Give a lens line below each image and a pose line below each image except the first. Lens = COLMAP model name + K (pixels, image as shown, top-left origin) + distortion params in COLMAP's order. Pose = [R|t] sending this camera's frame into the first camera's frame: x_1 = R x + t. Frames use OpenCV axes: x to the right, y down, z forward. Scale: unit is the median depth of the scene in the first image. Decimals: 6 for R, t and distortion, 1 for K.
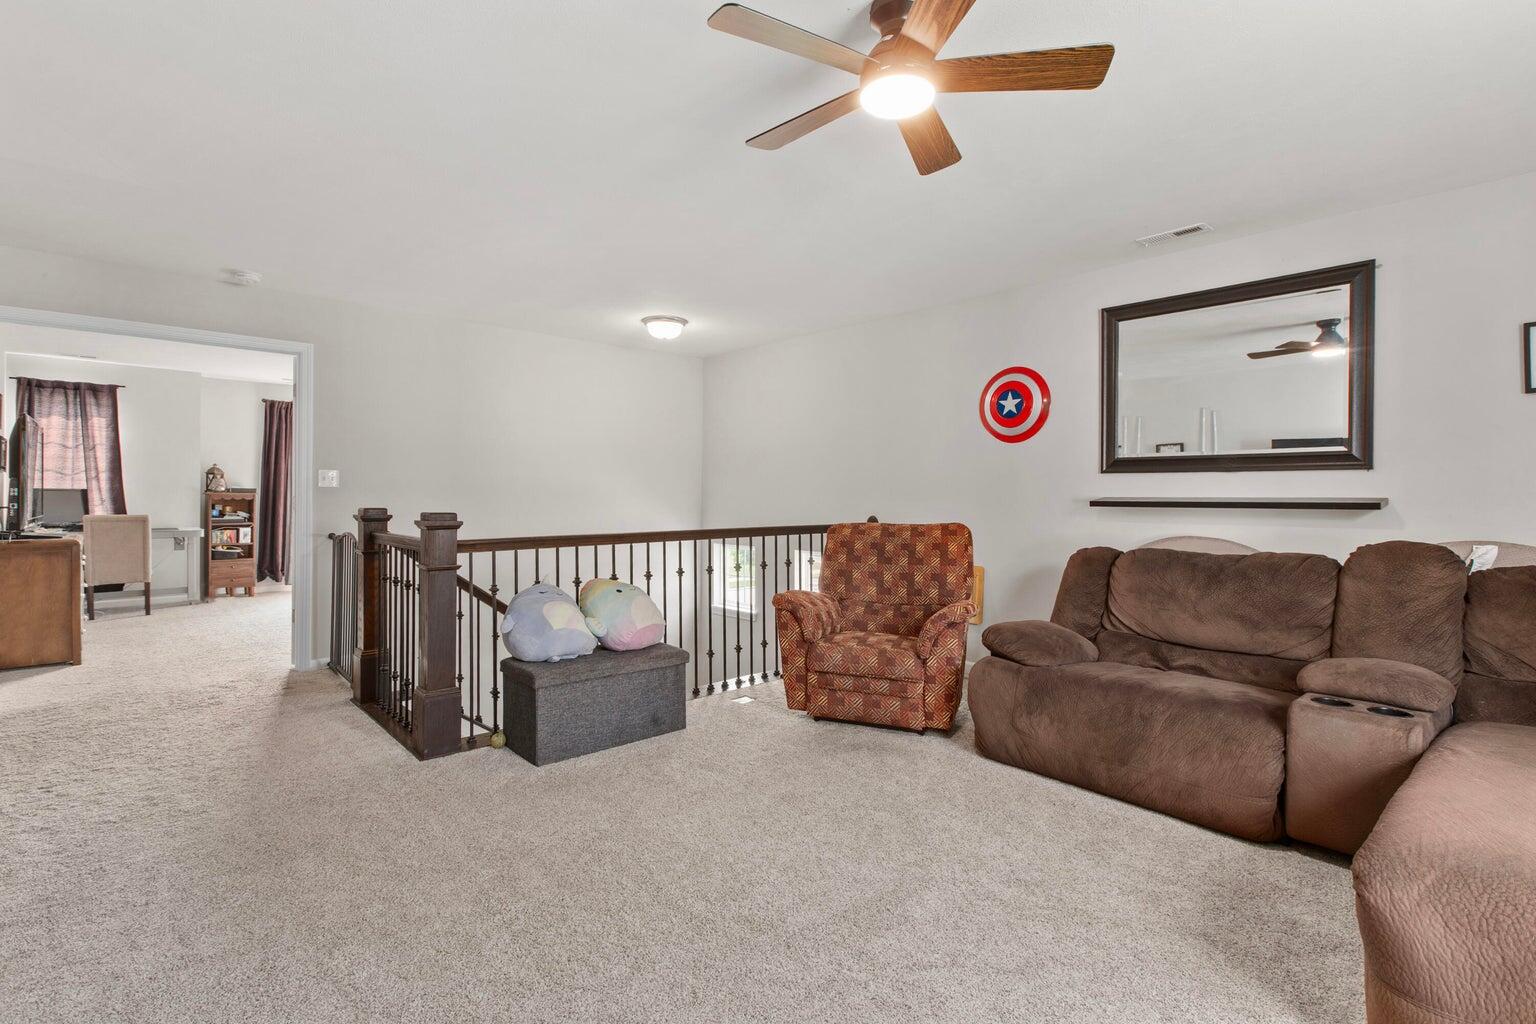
lens RADIAL K [[715.6, 0, 768.0], [0, 715.6, 512.0], [0, 0, 1]] dist [0.000373, 0.000041]
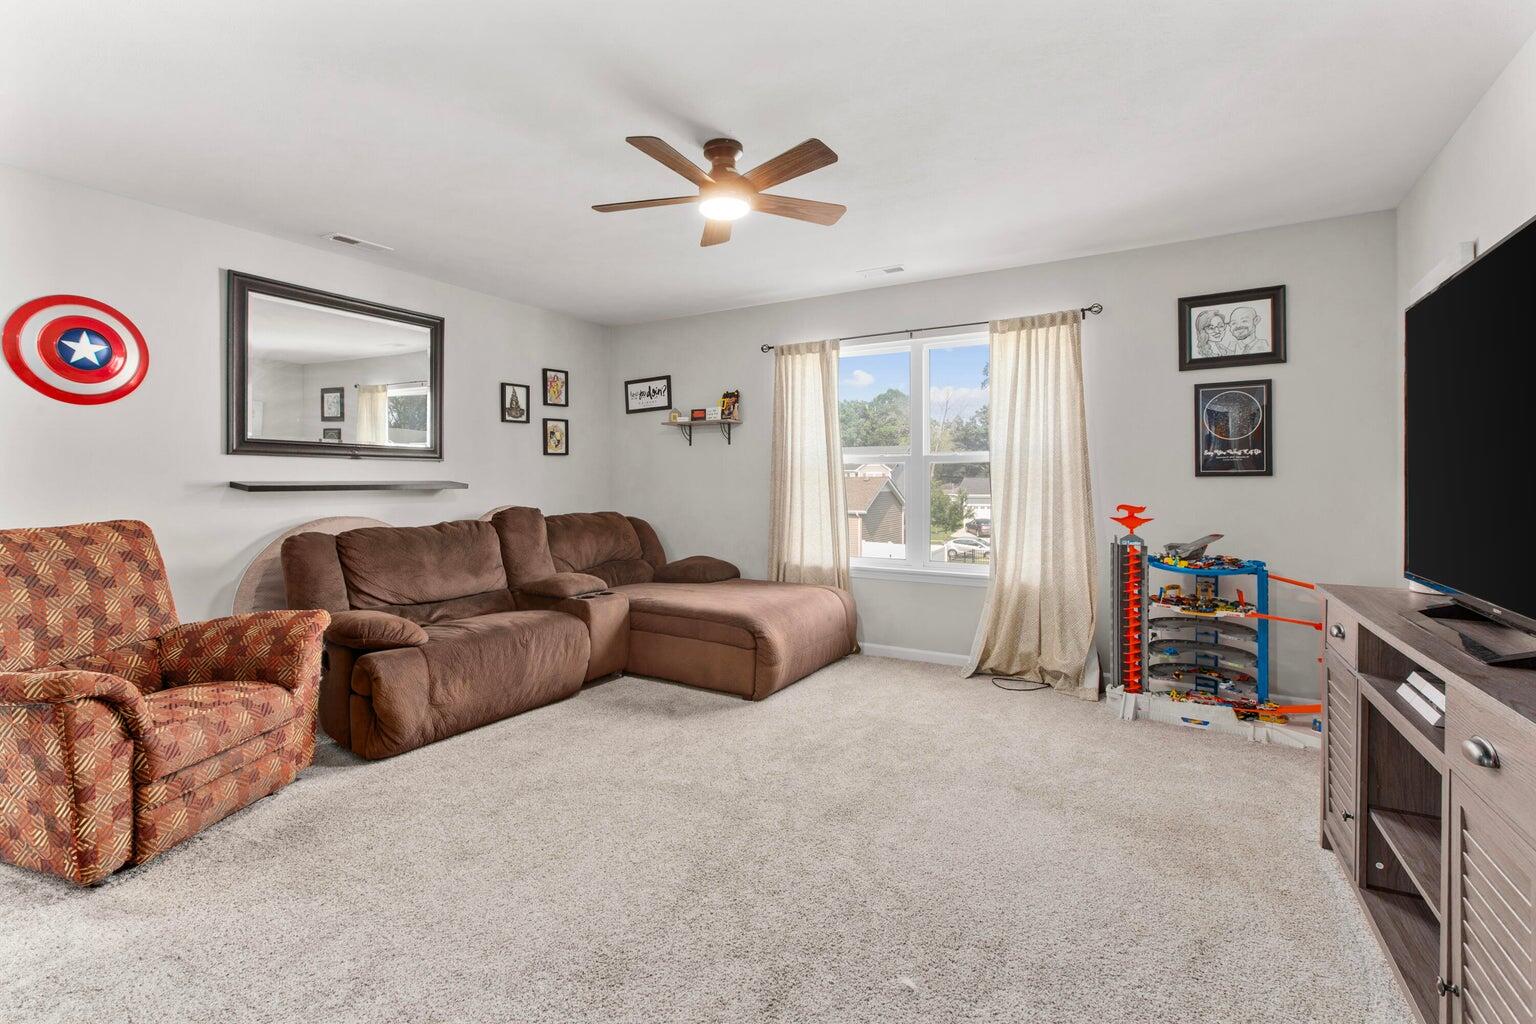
lens RADIAL K [[690.3, 0, 766.2], [0, 690.3, 502.0], [0, 0, 1]] dist [-0.000071, 0.000145]
pose [[-0.279667, -0.031474, 0.959581, -0.556456], [0.023908, 0.998924, 0.039732, -0.013856], [-0.959799, 0.034053, -0.278613, 0.613136]]
